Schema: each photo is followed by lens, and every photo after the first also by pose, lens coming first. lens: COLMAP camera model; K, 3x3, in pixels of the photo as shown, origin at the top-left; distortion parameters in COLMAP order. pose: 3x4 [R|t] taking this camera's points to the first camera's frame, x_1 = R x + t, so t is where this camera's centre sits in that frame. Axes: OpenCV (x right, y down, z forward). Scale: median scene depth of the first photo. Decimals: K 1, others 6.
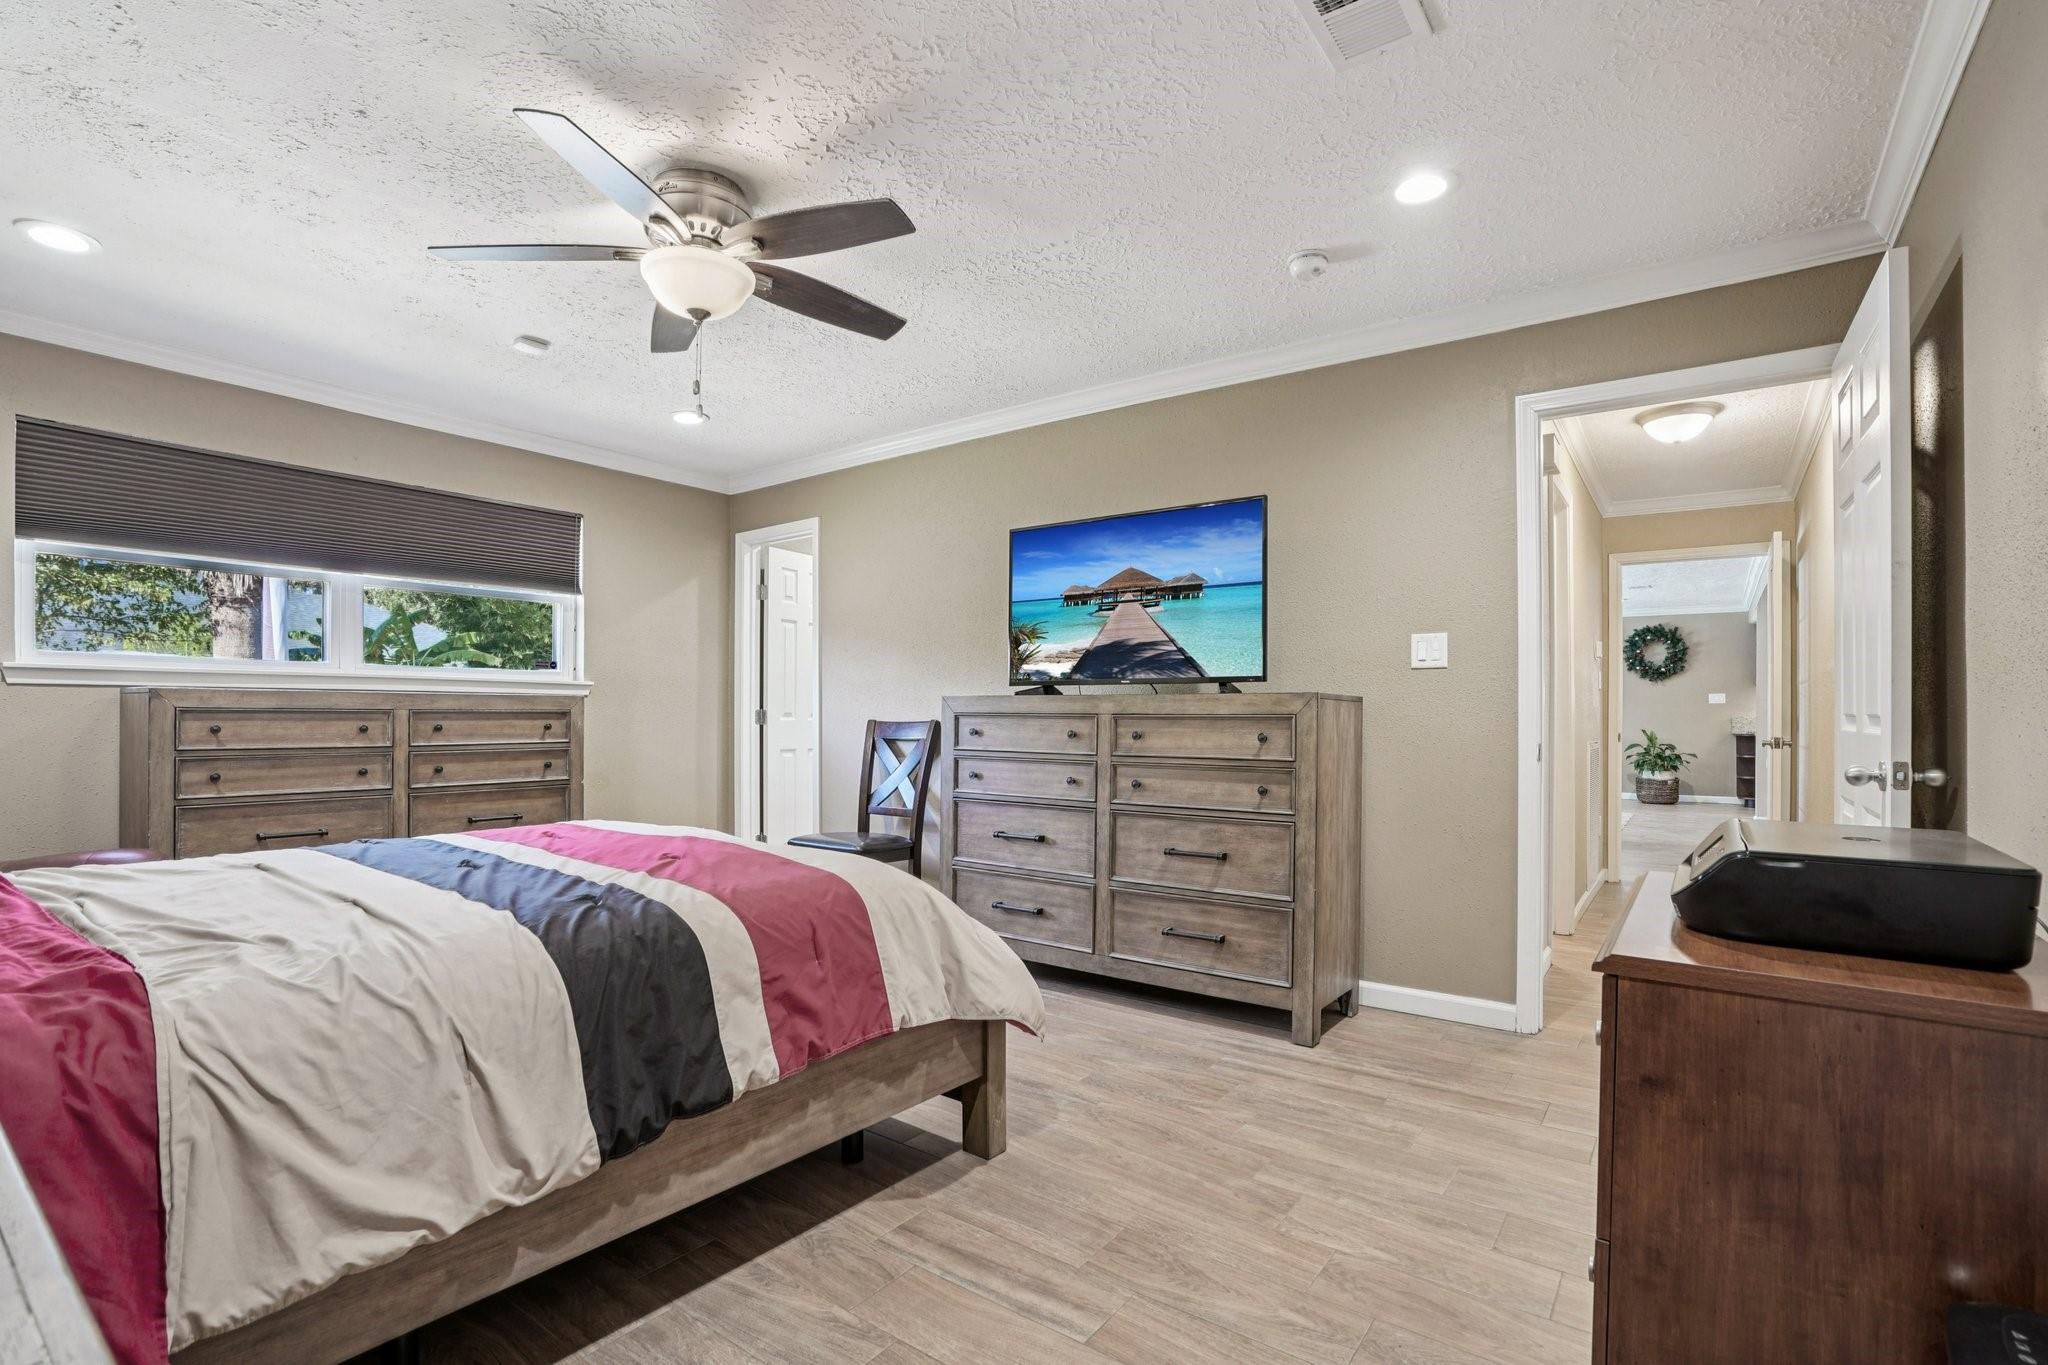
lens RADIAL K [[966.5, 0, 1030.0], [0, 966.5, 689.2], [0, 0, 1]] dist [-0.065147, 0.026416]
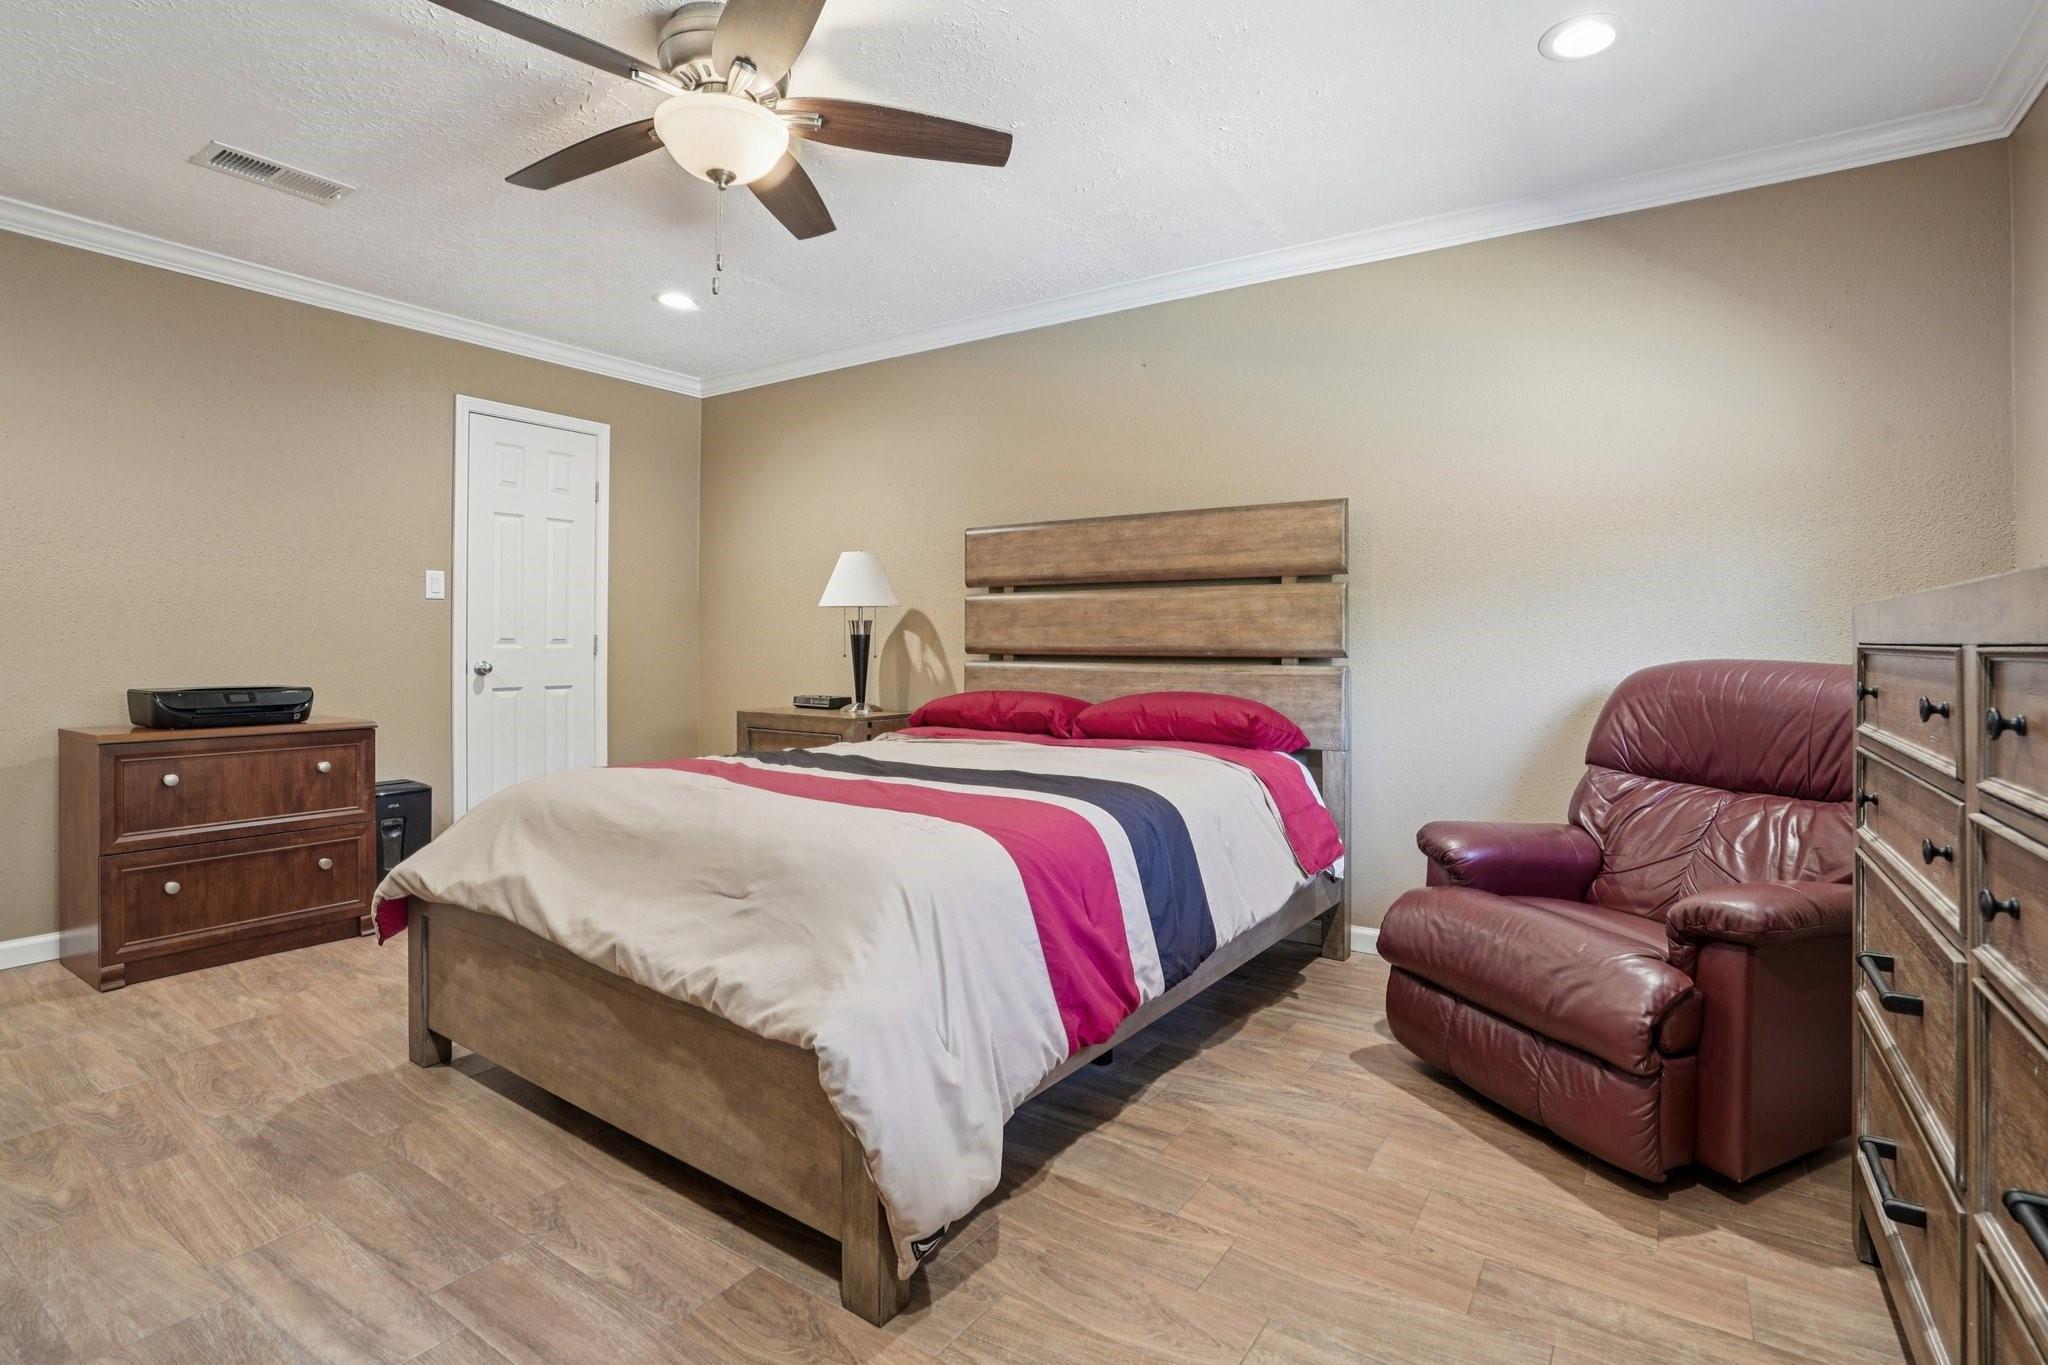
lens RADIAL K [[958.3, 0, 1027.3], [0, 958.3, 665.7], [0, 0, 1]] dist [-0.065977, 0.026465]
pose [[-0.998515, -0.008156, -0.053860, -0.443341], [-0.008083, 0.999966, -0.001579, 0.035621], [0.053871, -0.001141, -0.998547, 1.420680]]
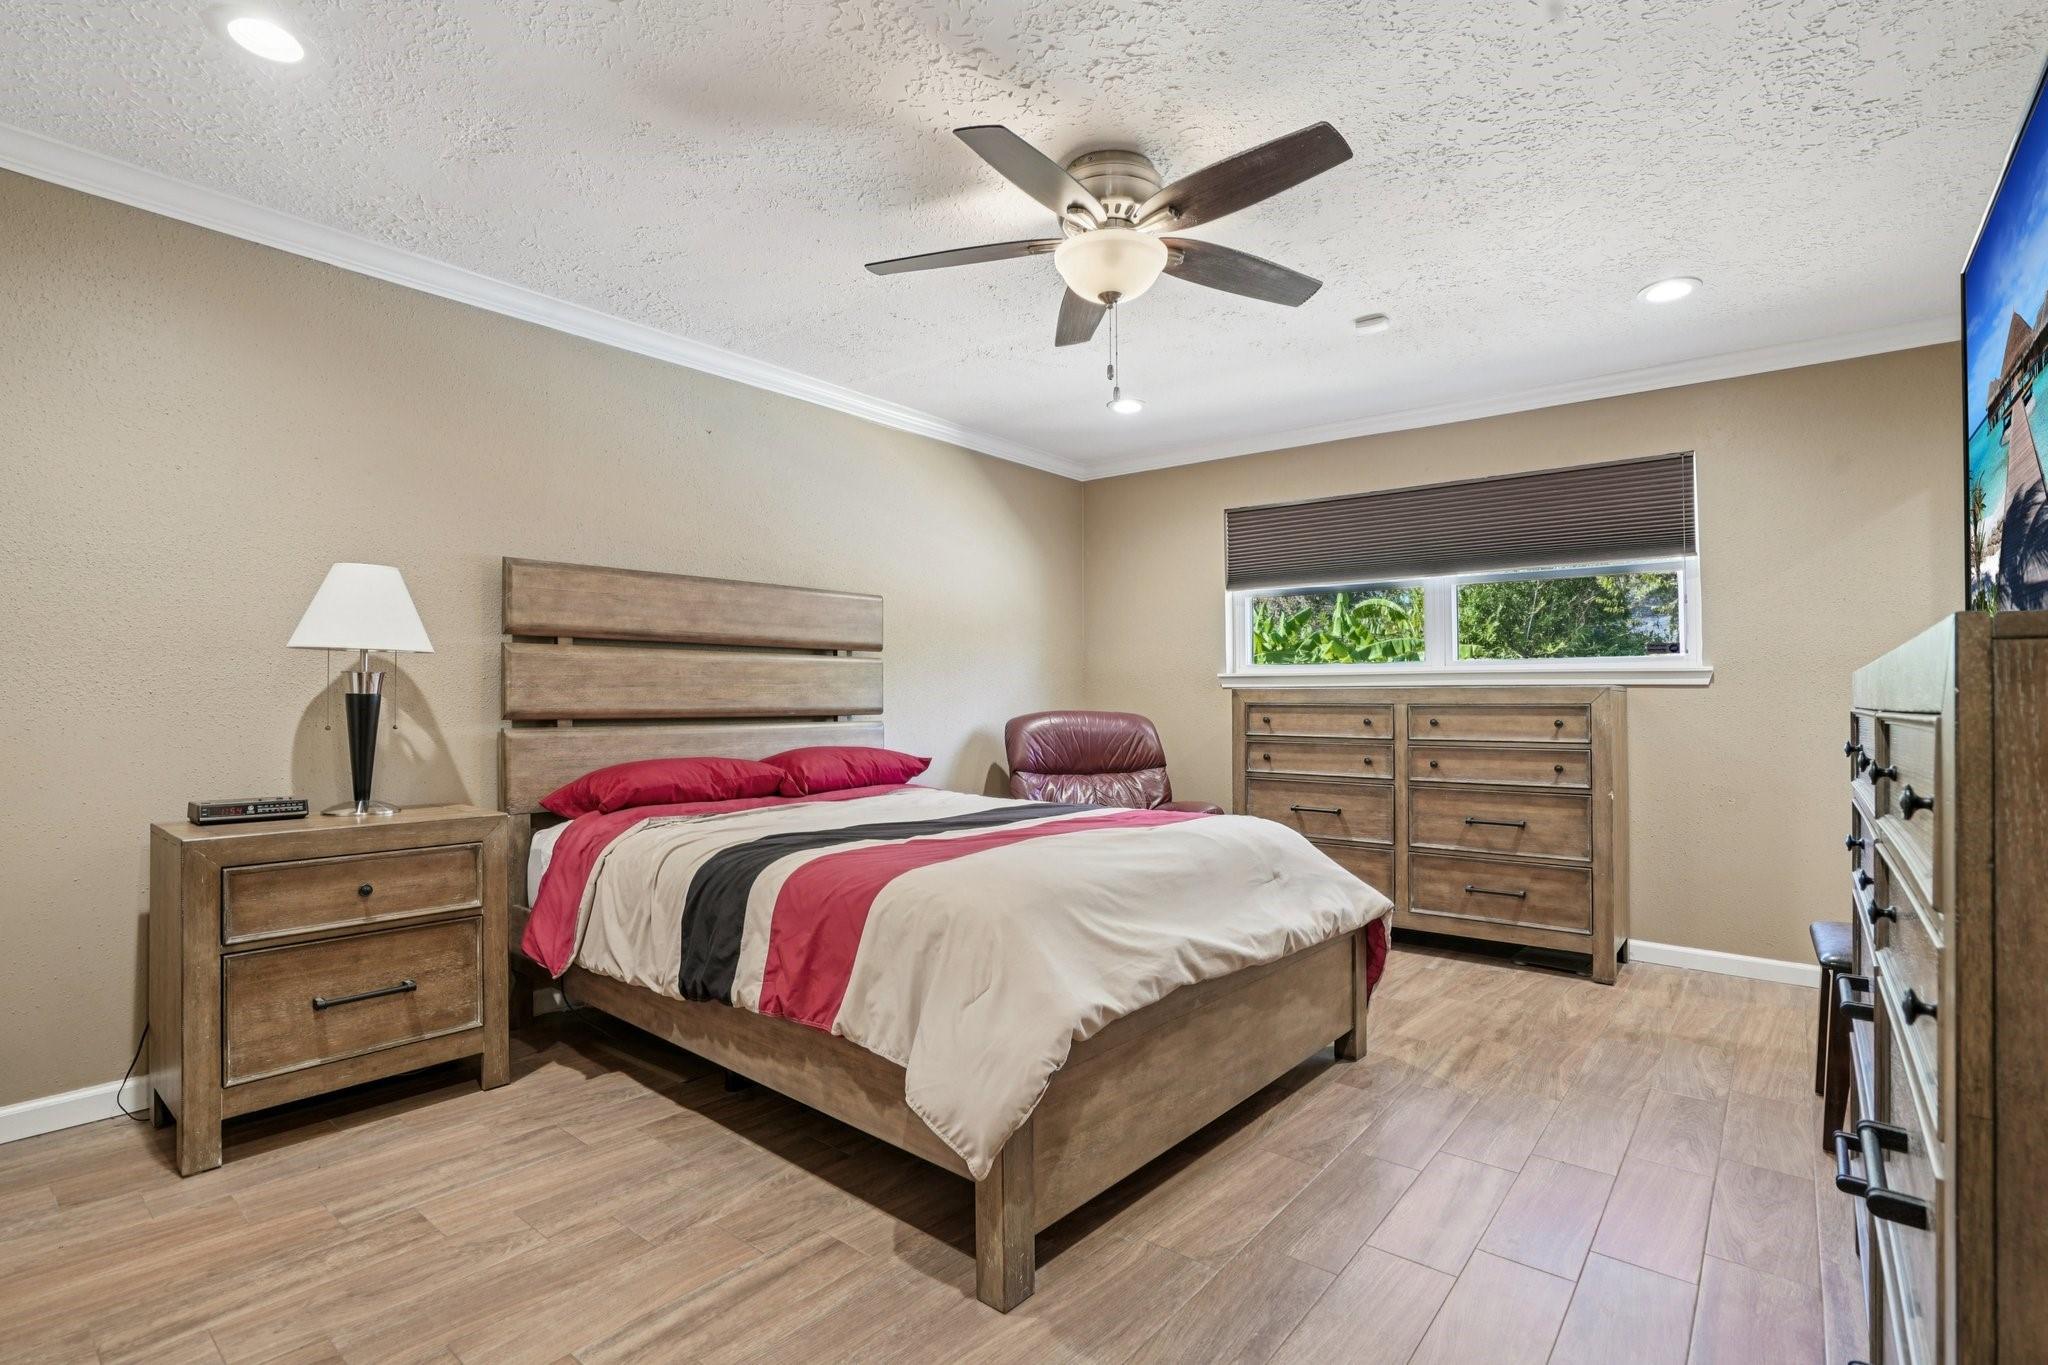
lens RADIAL K [[974.5, 0, 1005.9], [0, 974.5, 677.0], [0, 0, 1]] dist [-0.073126, 0.047908]
pose [[-0.072657, -0.028252, -0.996957, 0.491059], [0.022337, 0.999302, -0.029946, 0.015859], [0.997107, -0.024445, -0.071975, 0.739096]]
